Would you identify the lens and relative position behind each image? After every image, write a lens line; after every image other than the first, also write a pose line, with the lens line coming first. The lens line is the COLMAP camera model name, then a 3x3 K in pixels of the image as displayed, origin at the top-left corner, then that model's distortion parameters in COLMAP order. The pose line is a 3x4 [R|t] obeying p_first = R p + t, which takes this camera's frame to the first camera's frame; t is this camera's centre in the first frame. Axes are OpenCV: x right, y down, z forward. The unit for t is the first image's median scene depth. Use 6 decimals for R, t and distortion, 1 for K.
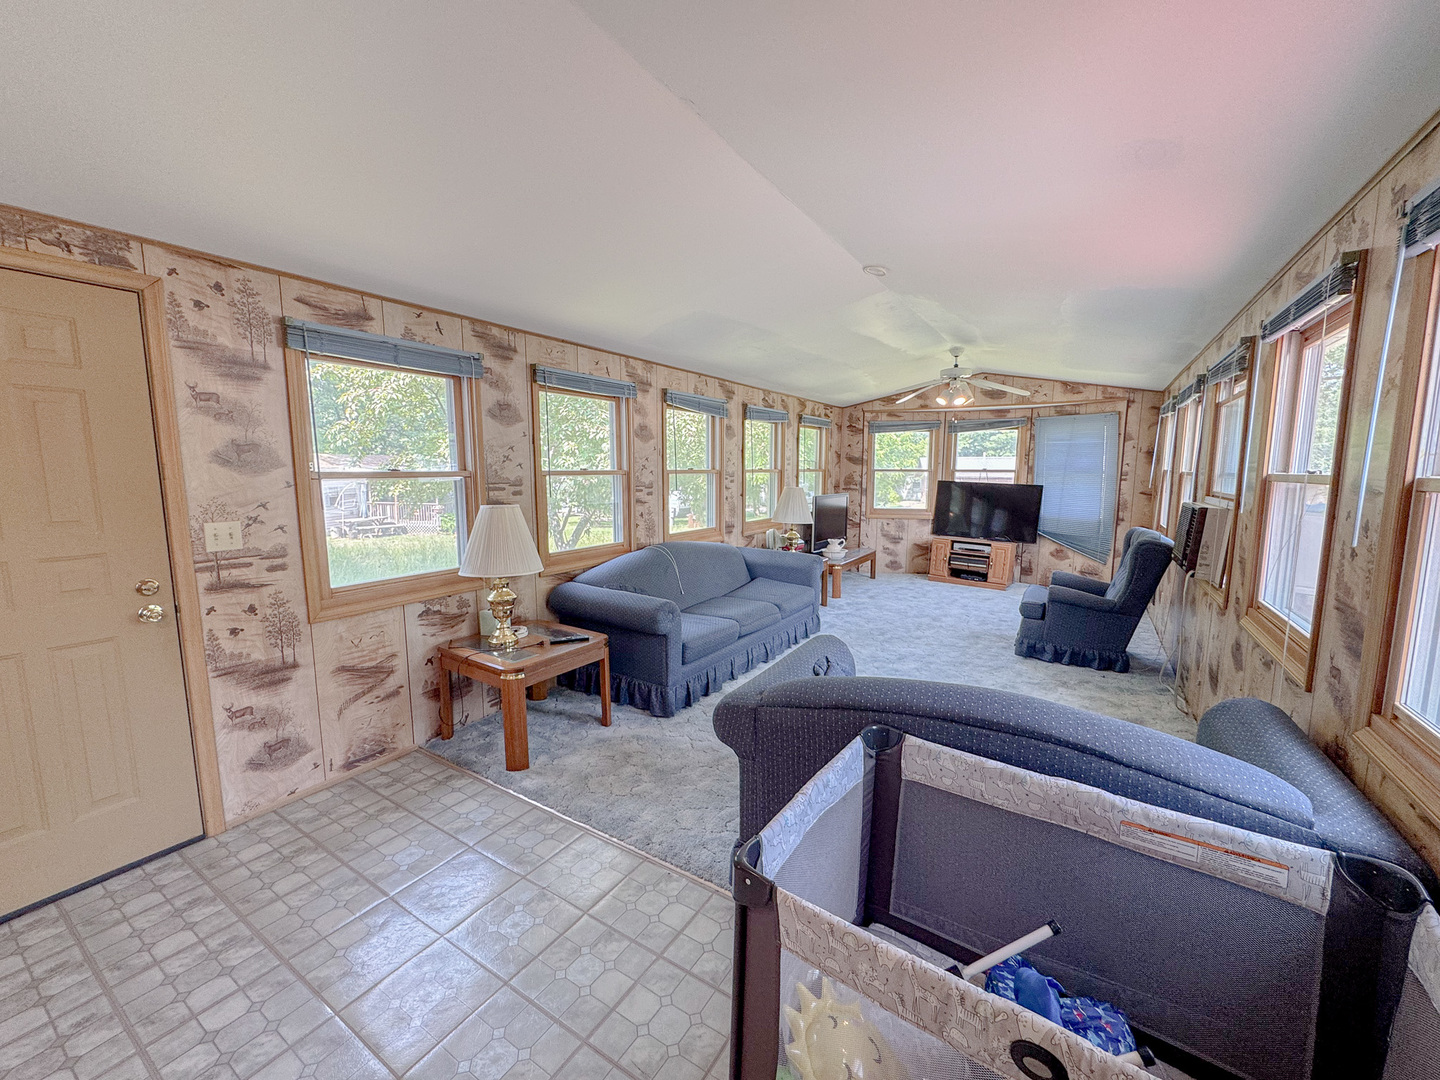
lens RADIAL K [[573.2, 0, 721.1], [0, 573.2, 538.0], [0, 0, 1]] dist [-0.004212, 0.000316]
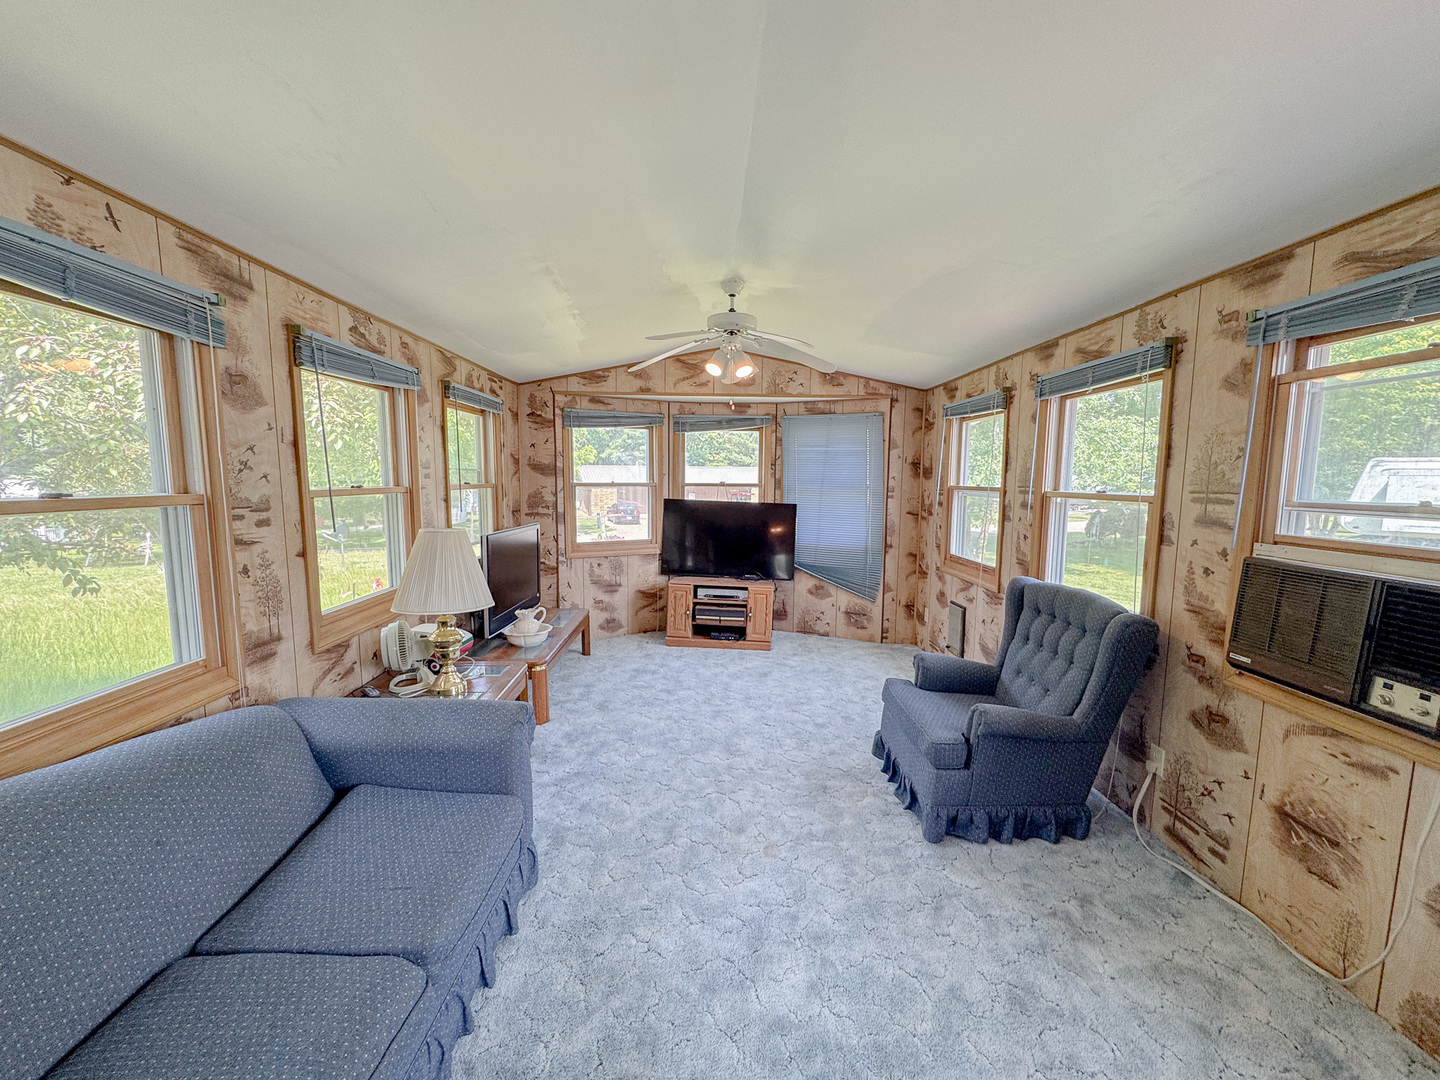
lens RADIAL K [[573.2, 0, 720.2], [0, 573.2, 541.2], [0, 0, 1]] dist [-0.004212, 0.000316]
pose [[0.833662, -0.058748, 0.549142, 0.048840], [0.063011, 0.997951, 0.011103, -0.056116], [-0.548669, 0.025346, 0.835656, 0.403935]]
